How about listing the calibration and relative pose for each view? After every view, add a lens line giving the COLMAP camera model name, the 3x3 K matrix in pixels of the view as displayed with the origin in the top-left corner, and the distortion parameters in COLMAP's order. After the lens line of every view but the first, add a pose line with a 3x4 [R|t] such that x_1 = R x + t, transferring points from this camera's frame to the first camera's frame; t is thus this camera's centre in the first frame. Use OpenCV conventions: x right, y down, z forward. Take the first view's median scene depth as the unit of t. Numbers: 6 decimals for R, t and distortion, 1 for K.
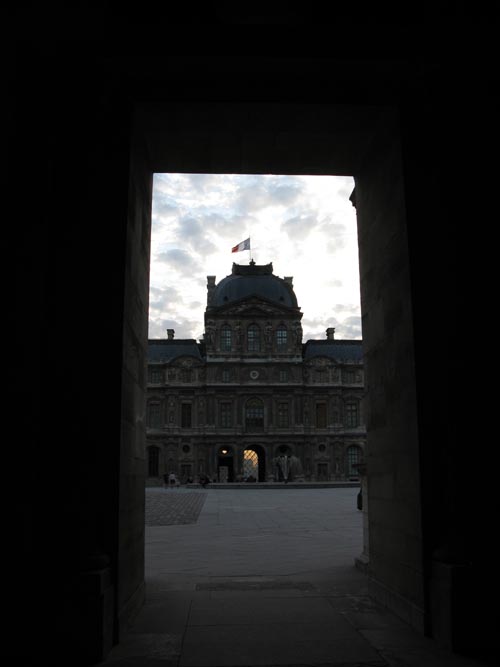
lens RADIAL K [[621.4, 0, 250.0], [0, 621.4, 333.5], [0, 0, 1]] dist [-0.119113, 0.012459]
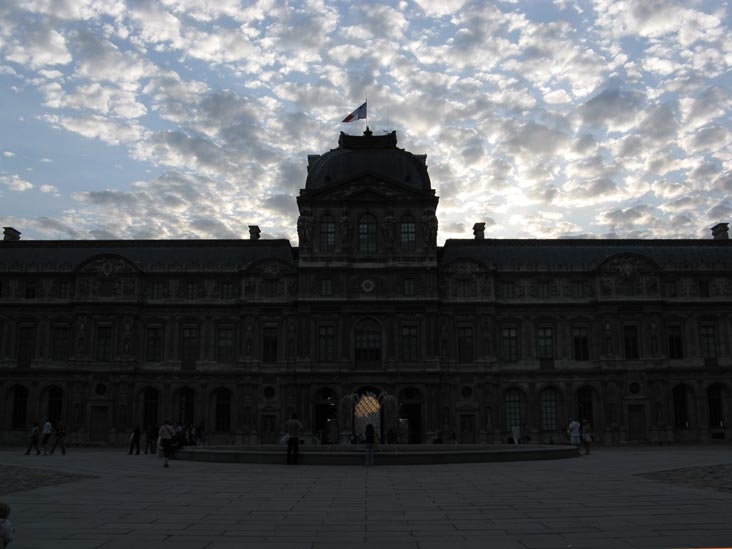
lens RADIAL K [[667.4, 0, 366.0], [0, 667.4, 274.5], [0, 0, 1]] dist [-0.122233, -0.001669]
pose [[0.998765, -0.006568, -0.049250, 0.041549], [0.006996, 0.999939, 0.008537, 0.047605], [0.049191, -0.008871, 0.998750, 0.257222]]
